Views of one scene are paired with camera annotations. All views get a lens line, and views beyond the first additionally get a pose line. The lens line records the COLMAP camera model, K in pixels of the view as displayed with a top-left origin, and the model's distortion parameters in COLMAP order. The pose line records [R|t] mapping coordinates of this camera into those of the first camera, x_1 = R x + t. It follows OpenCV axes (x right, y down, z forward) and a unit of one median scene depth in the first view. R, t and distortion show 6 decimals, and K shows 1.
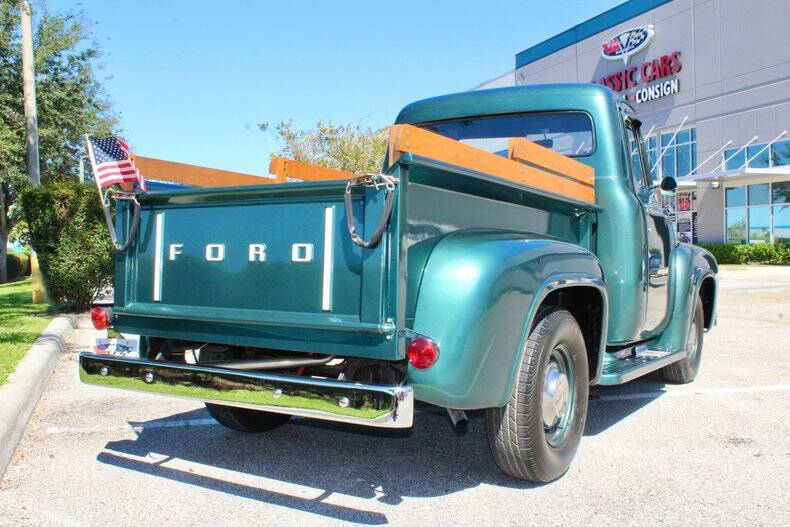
lens RADIAL K [[811.9, 0, 372.3], [0, 811.9, 264.1], [0, 0, 1]] dist [-0.246583, 0.297711]
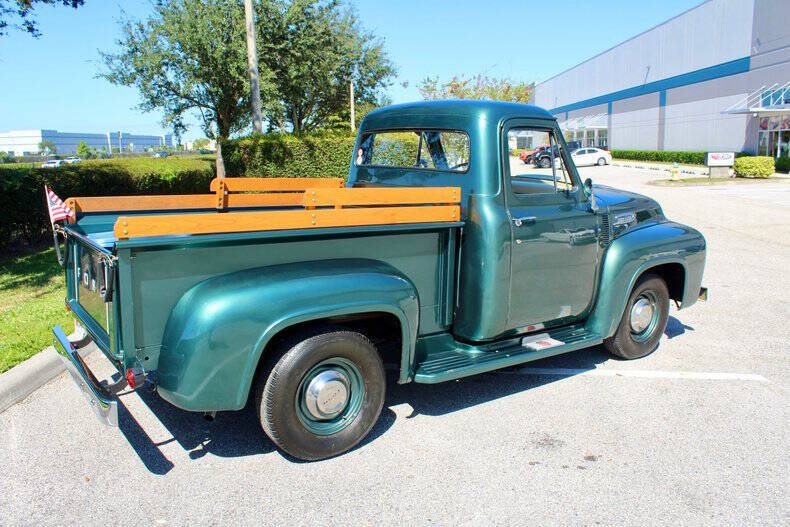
lens RADIAL K [[674.4, 0, 395.0], [0, 674.4, 263.5], [0, 0, 1]] dist [-0.167545, 0.157499]
pose [[0.932660, 0.066028, -0.354662, 0.499940], [-0.006117, 0.985861, 0.167453, -0.162746], [0.360704, -0.154007, 0.919877, 0.056289]]
